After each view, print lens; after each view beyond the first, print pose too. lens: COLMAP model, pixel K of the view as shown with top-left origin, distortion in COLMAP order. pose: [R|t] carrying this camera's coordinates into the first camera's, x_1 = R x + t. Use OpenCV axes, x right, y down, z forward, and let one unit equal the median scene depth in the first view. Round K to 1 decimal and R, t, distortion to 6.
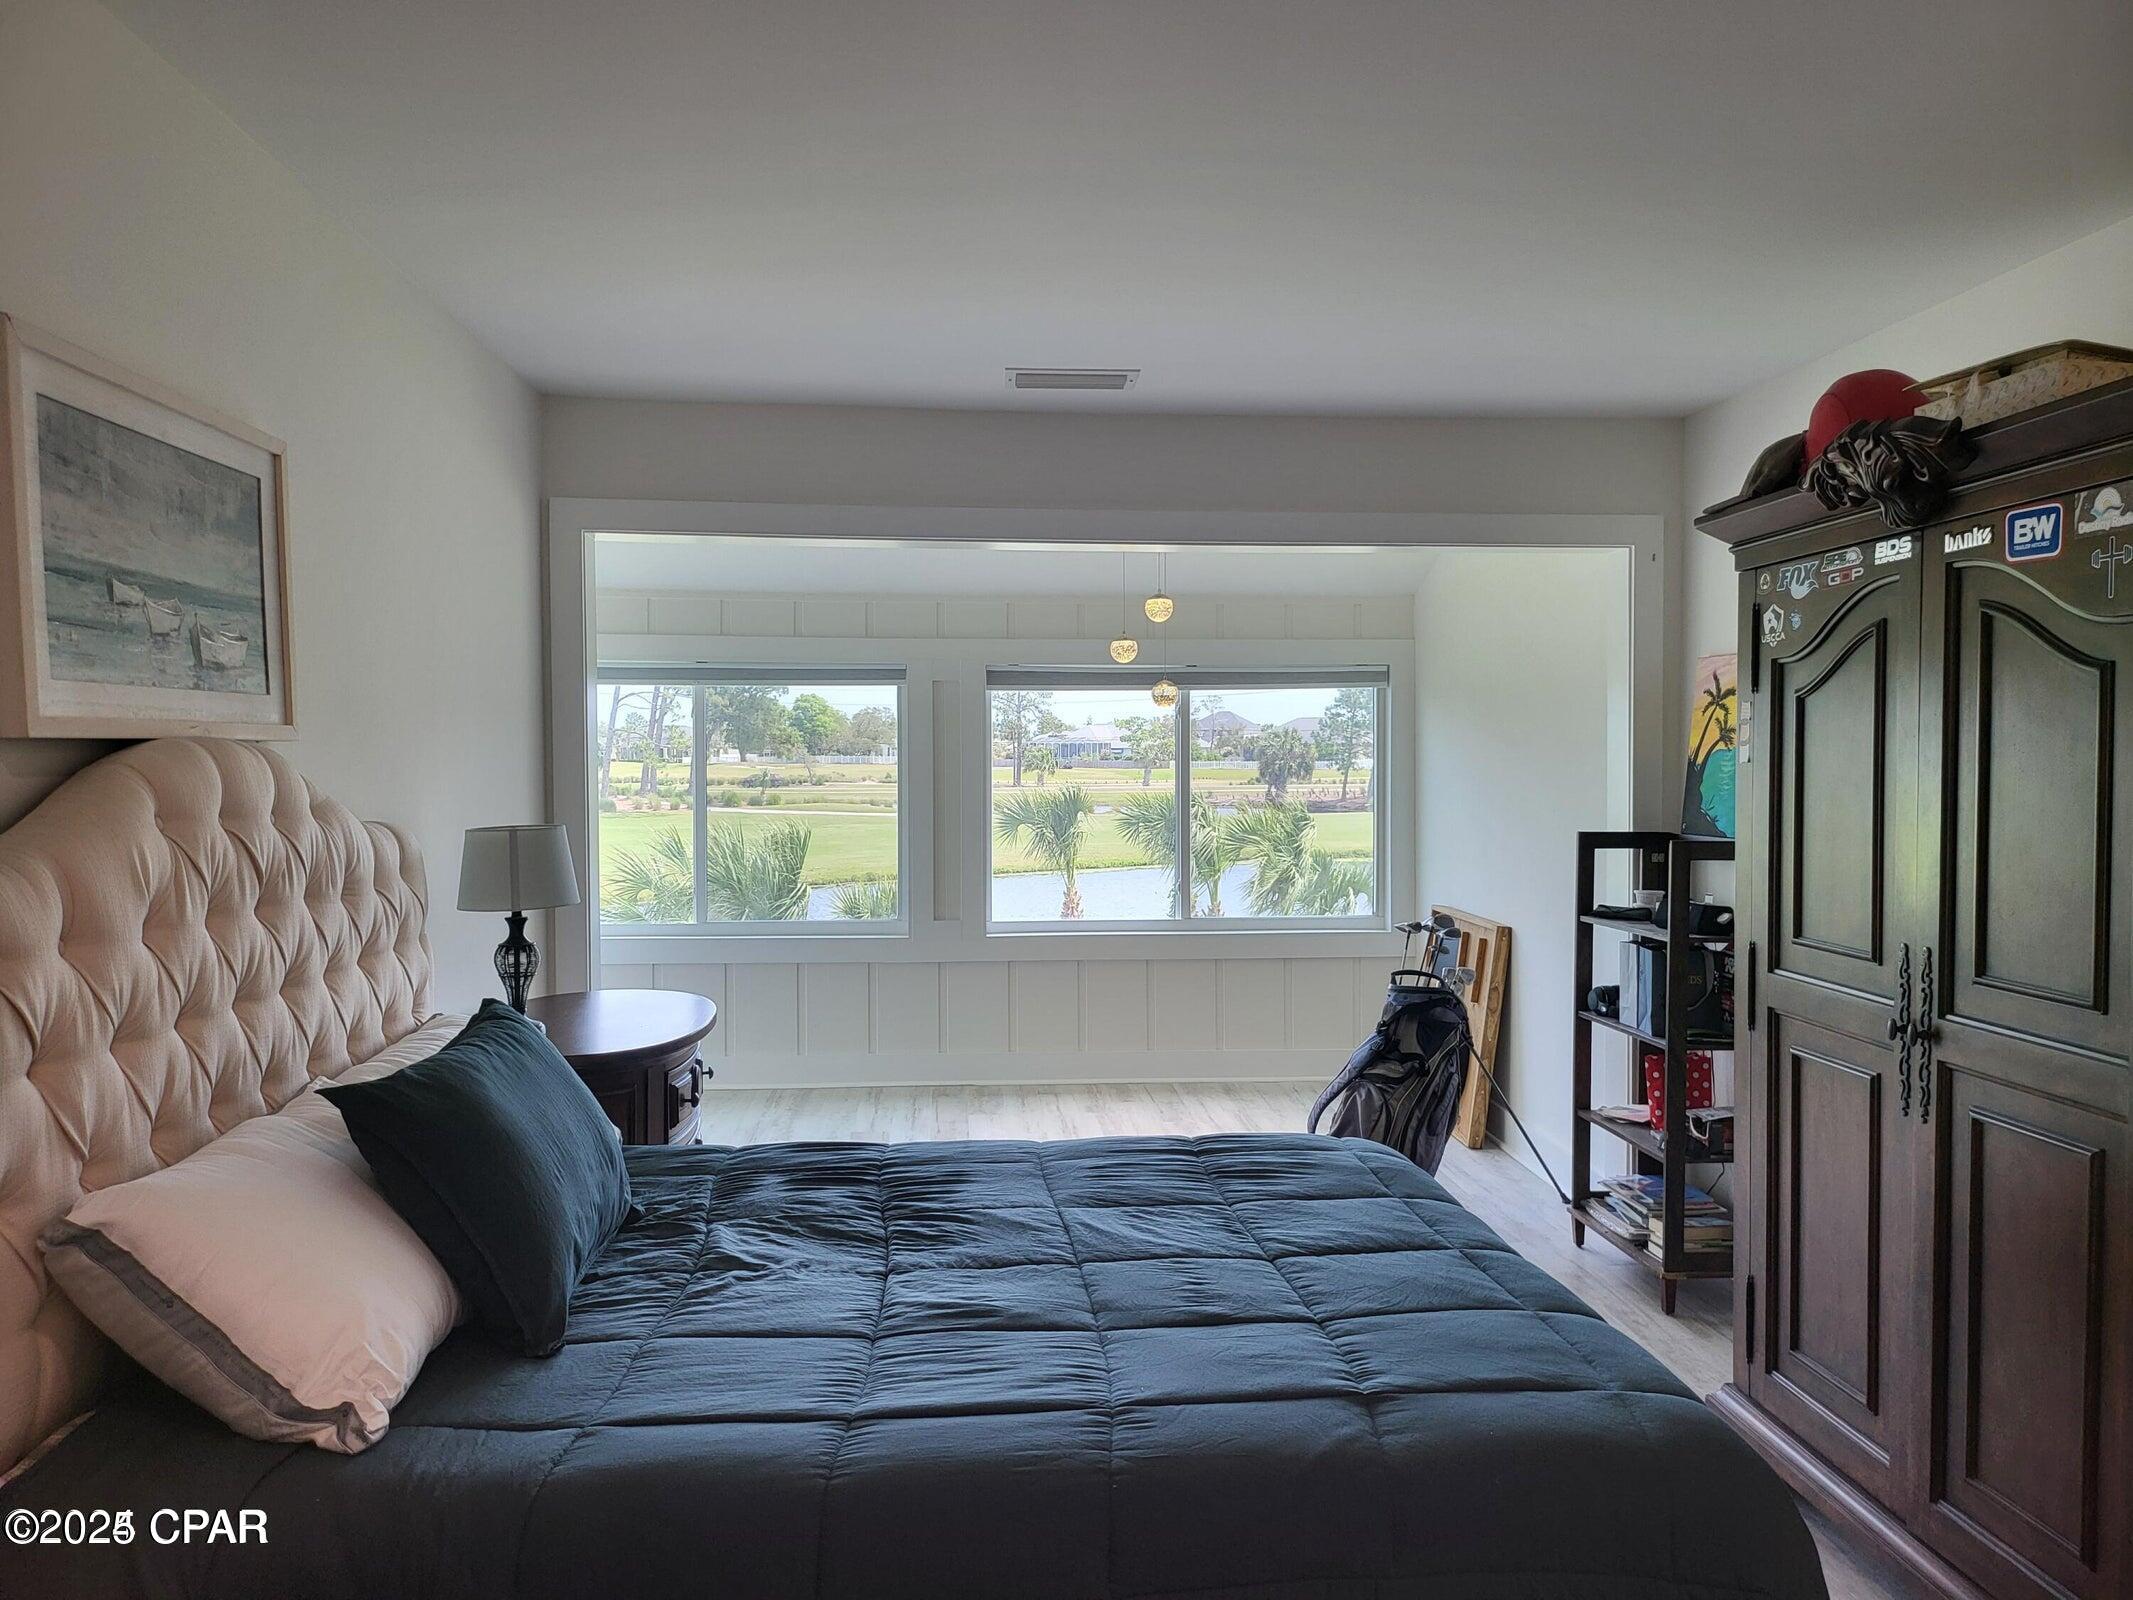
lens RADIAL K [[1524.1, 0, 1158.0], [0, 1524.1, 792.0], [0, 0, 1]] dist [0.065345, -0.076110]
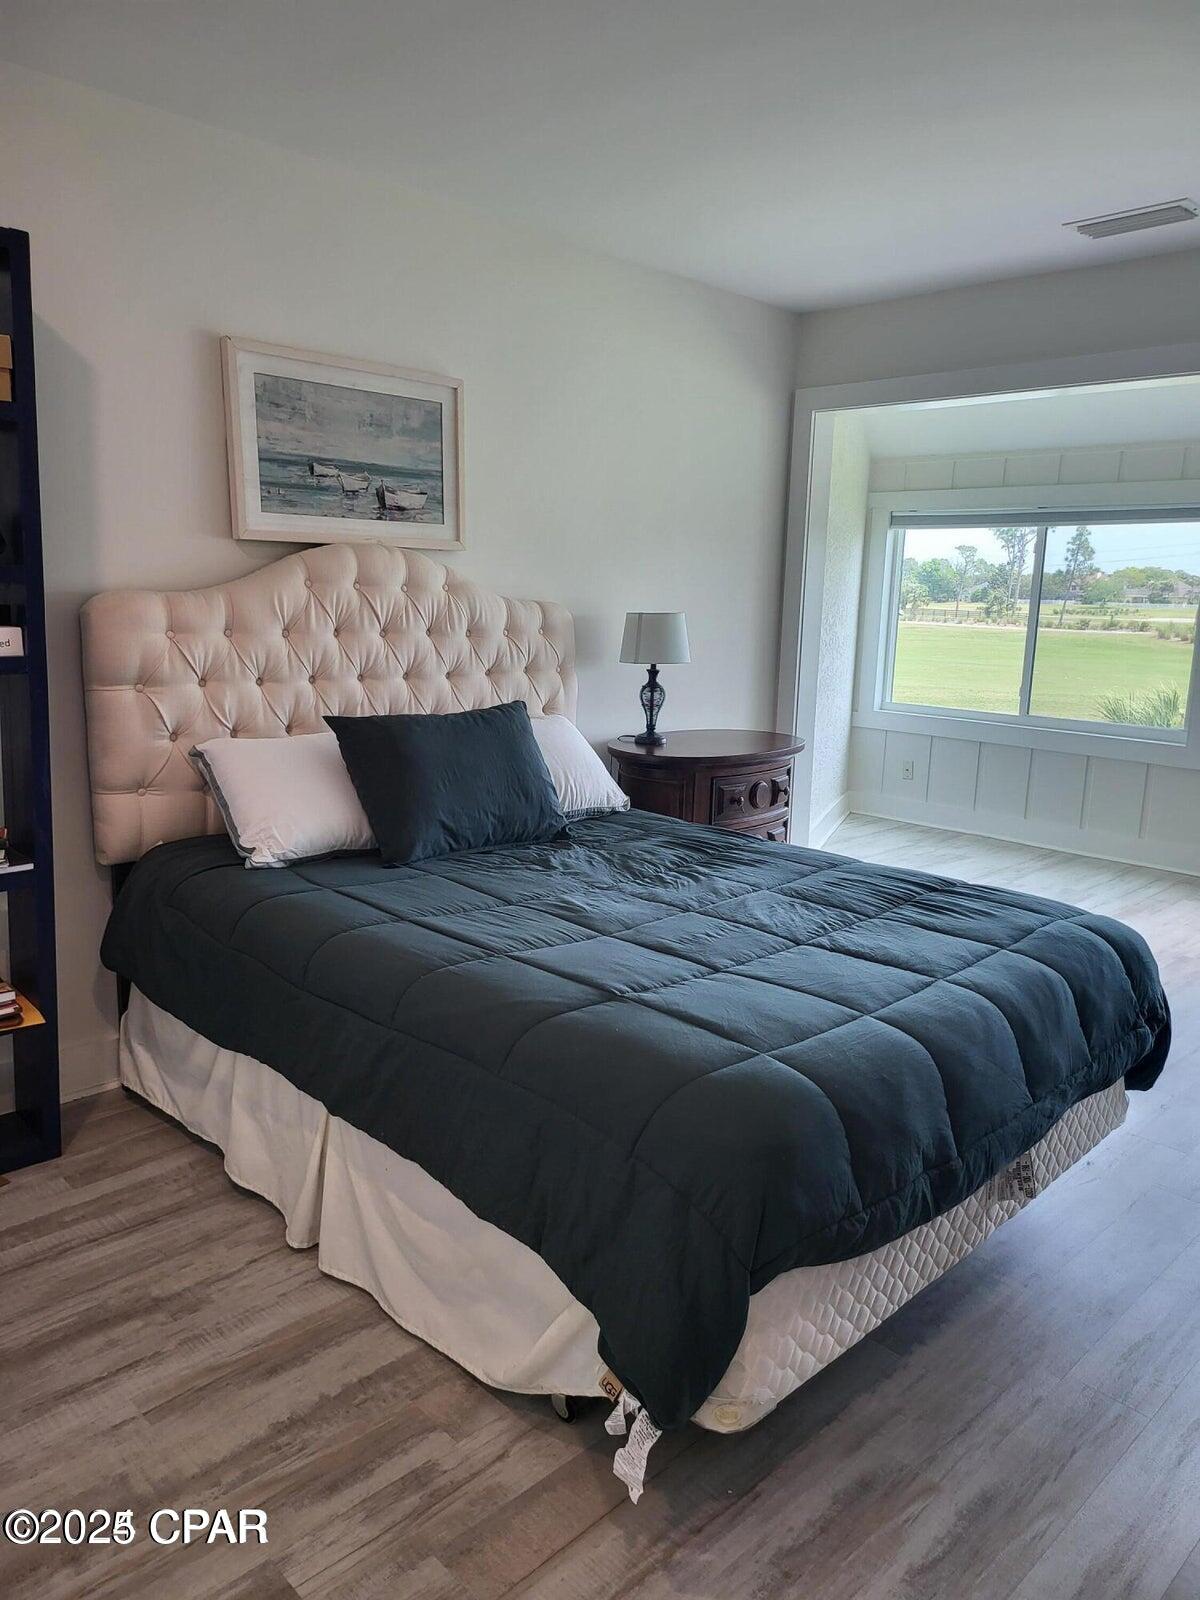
lens RADIAL K [[1193.5, 0, 600.0], [0, 1193.5, 800.0], [0, 0, 1]] dist [0.094550, -0.133958]
pose [[0.617814, 0.152410, -0.771413, 0.657081], [-0.044561, 0.986246, 0.159167, 0.024226], [0.785061, -0.063960, 0.616107, 0.214126]]
